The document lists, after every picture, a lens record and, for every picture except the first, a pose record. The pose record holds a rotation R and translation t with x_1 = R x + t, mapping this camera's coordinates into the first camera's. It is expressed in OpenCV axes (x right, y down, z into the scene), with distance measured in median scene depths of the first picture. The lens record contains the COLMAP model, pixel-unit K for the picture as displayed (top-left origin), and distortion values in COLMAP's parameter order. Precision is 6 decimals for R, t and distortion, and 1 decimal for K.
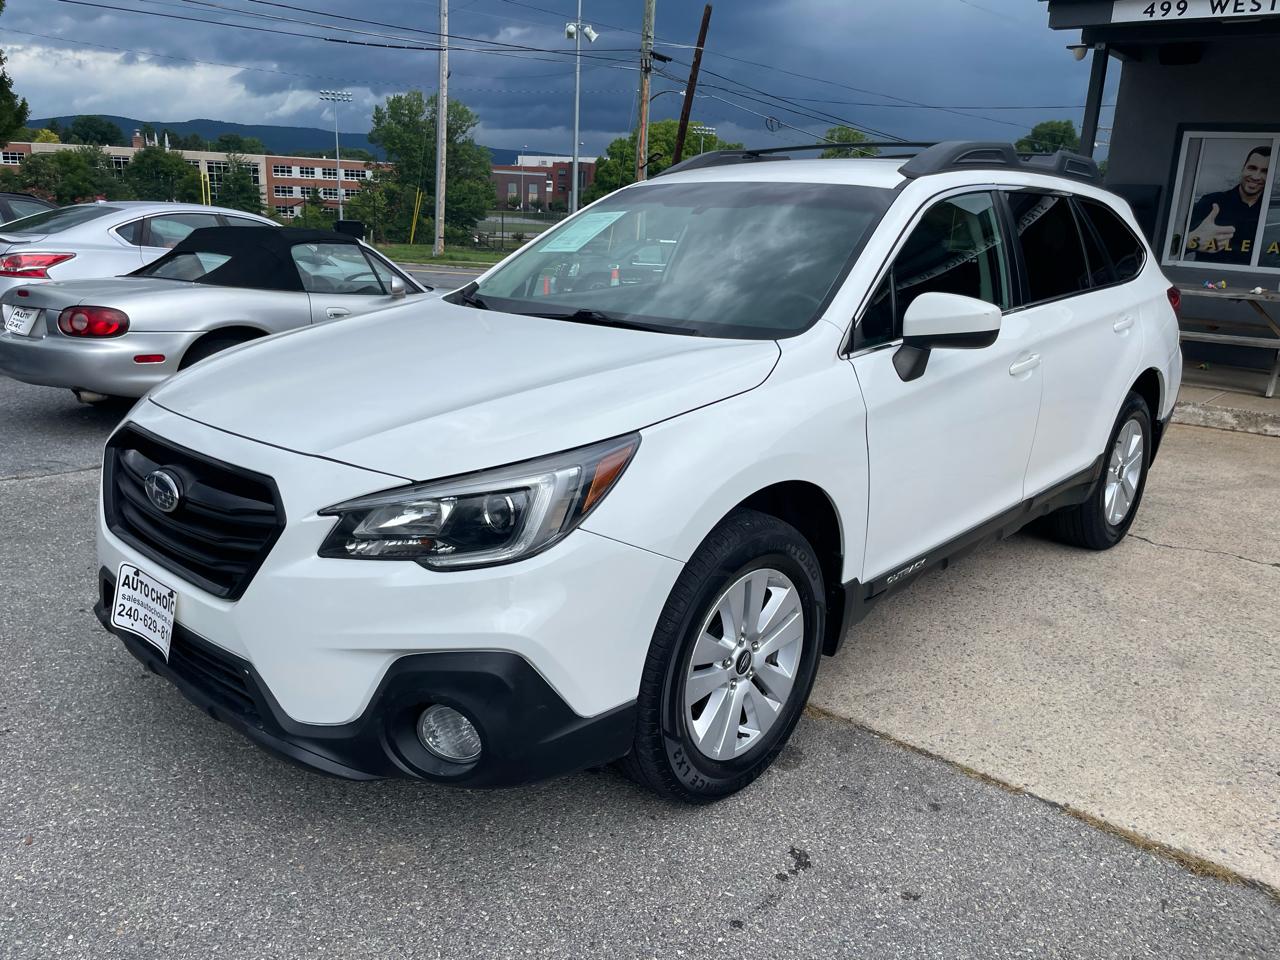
lens RADIAL K [[968.4, 0, 631.2], [0, 968.4, 462.9], [0, 0, 1]] dist [0.084994, -0.116889]
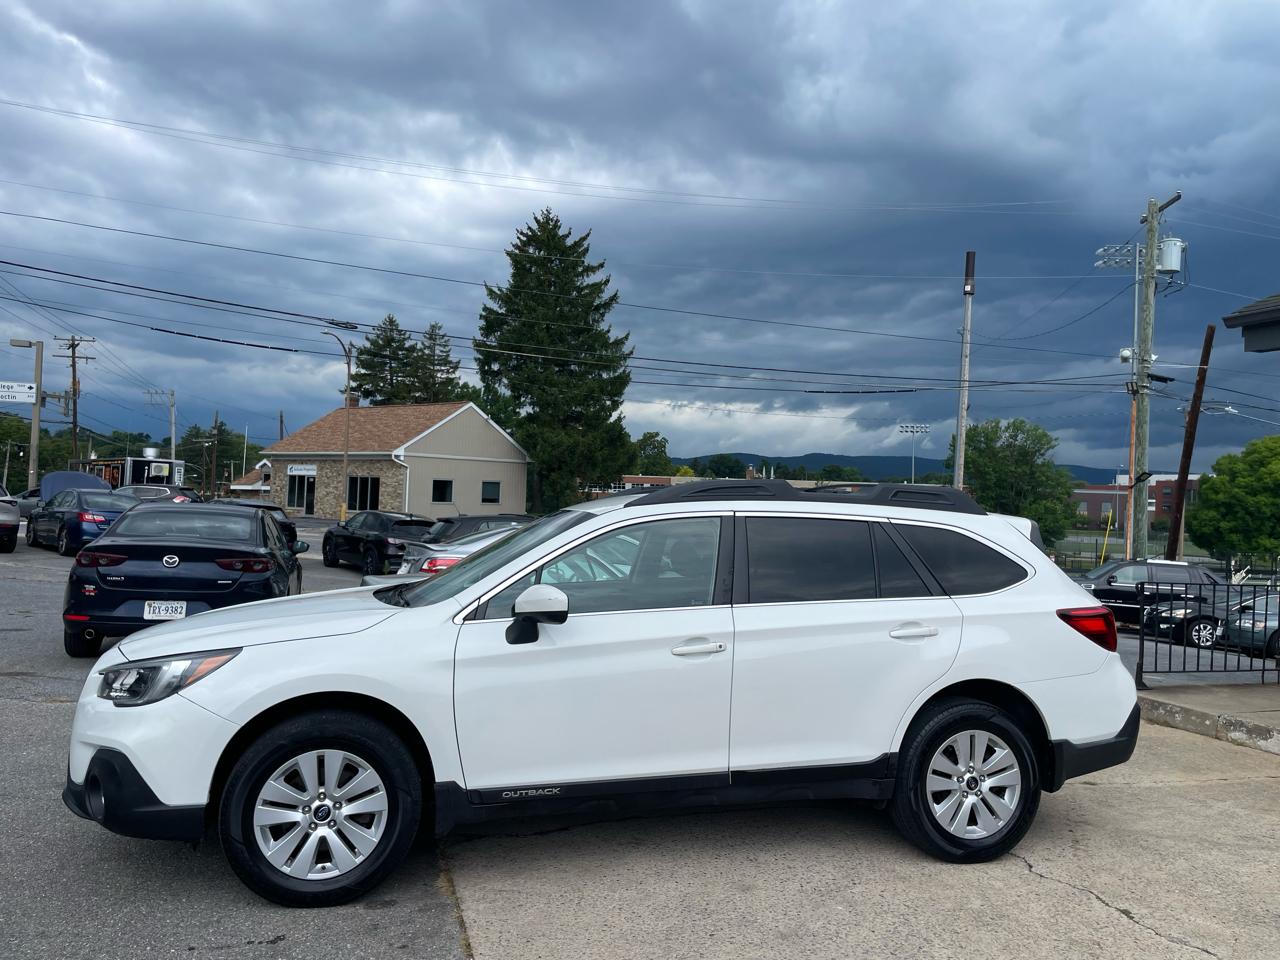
lens RADIAL K [[968.4, 0, 650.8], [0, 968.4, 471.9], [0, 0, 1]] dist [0.084994, -0.116889]
pose [[0.847364, -0.028071, -0.530270, 0.774718], [-0.136256, 0.953673, -0.268220, 0.019672], [0.513233, 0.299533, 0.804283, -0.080970]]
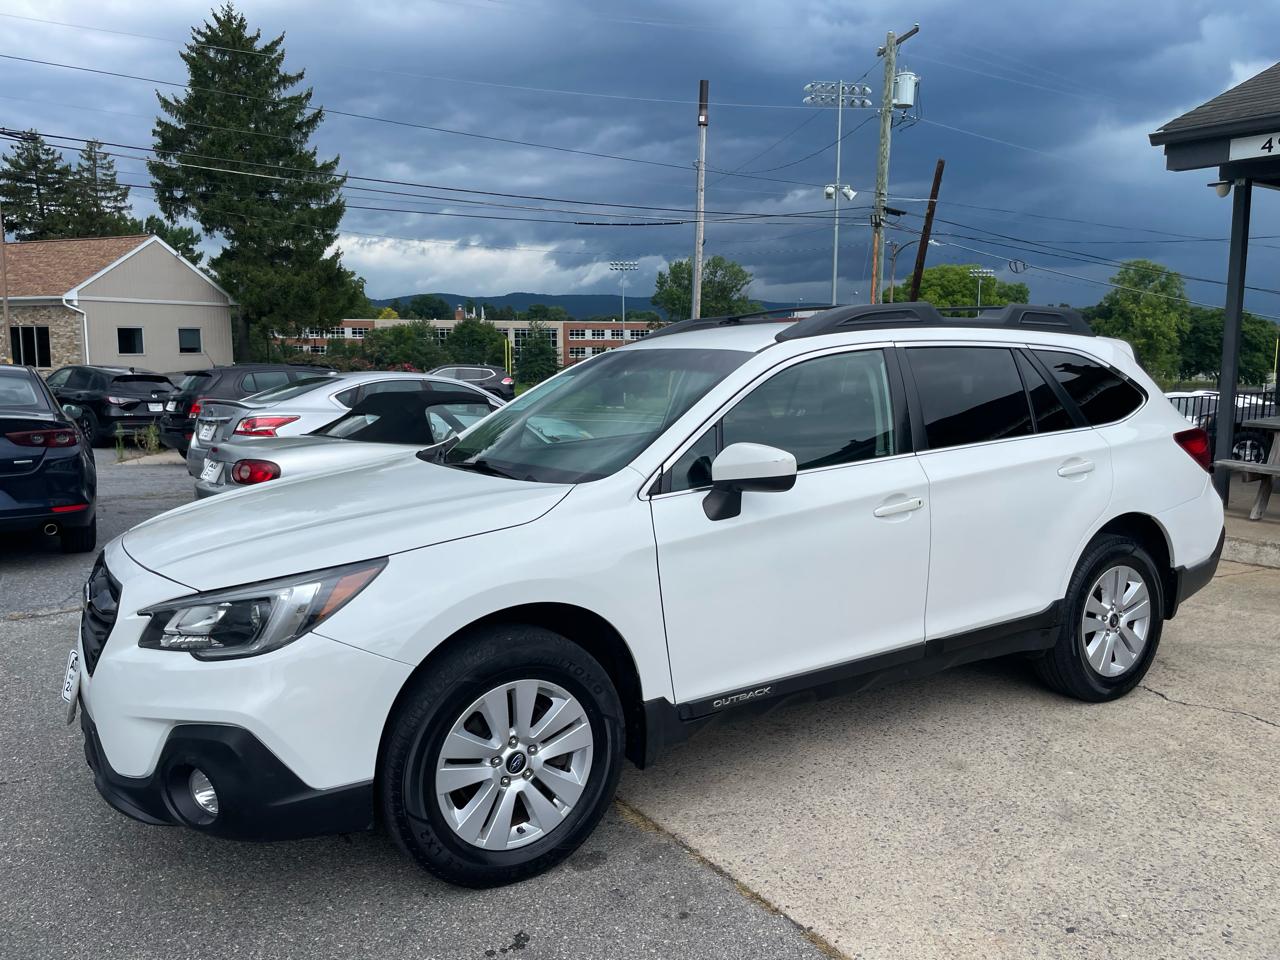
lens RADIAL K [[968.4, 0, 644.8], [0, 968.4, 465.1], [0, 0, 1]] dist [0.084994, -0.116889]
pose [[0.964158, -0.008250, -0.265200, 0.316599], [-0.030313, 0.989547, -0.140989, 0.008377], [0.263591, 0.143975, 0.953830, -0.061622]]
